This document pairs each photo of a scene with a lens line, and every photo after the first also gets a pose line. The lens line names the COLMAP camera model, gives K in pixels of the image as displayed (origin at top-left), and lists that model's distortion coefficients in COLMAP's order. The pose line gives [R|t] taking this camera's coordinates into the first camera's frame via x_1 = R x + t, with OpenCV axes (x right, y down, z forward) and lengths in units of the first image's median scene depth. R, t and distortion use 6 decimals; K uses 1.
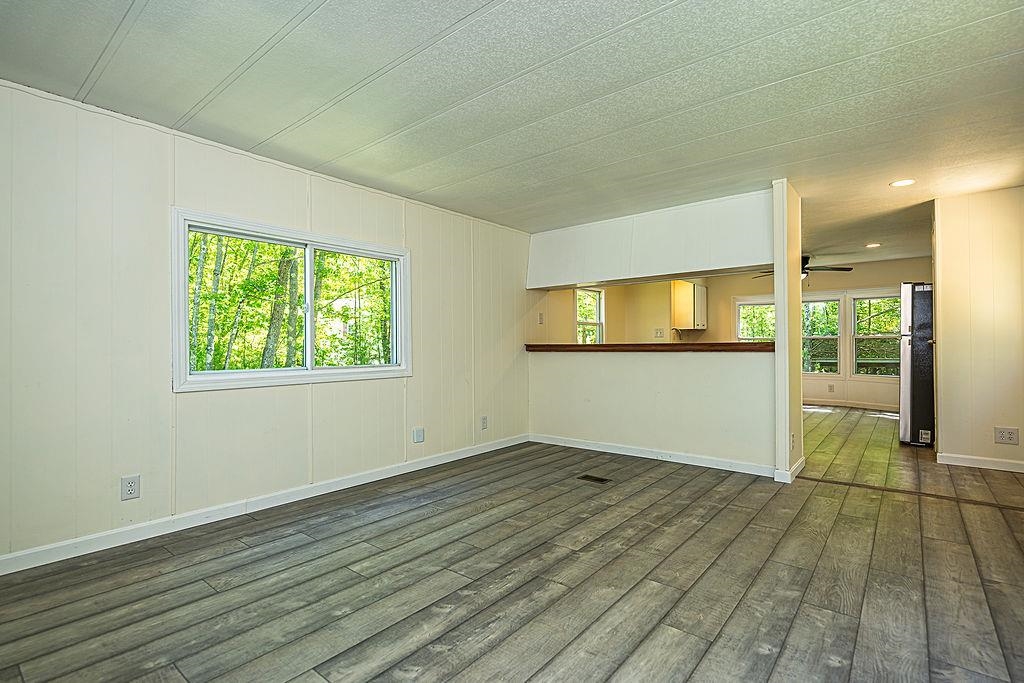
lens RADIAL K [[477.6, 0, 508.6], [0, 477.6, 345.9], [0, 0, 1]] dist [-0.003027, 0.000003]
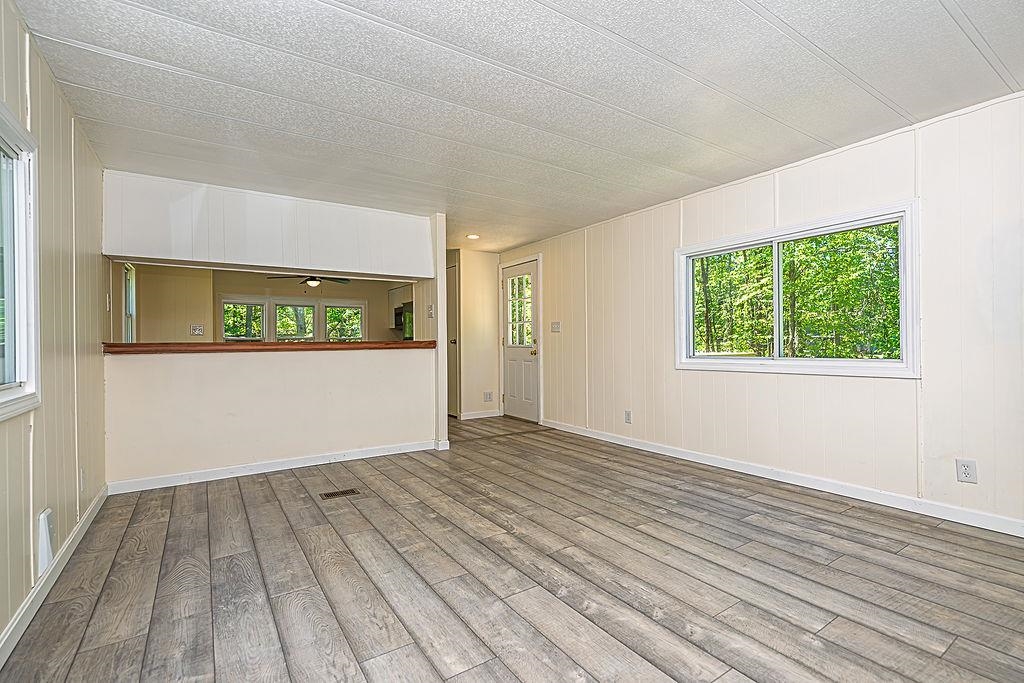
lens RADIAL K [[477.6, 0, 501.3], [0, 477.6, 342.4], [0, 0, 1]] dist [-0.003027, 0.000003]
pose [[0.294322, 0.004088, 0.955698, -0.793664], [0.007457, 0.999951, -0.006573, 0.009183], [-0.955677, 0.009062, 0.294277, 0.620012]]
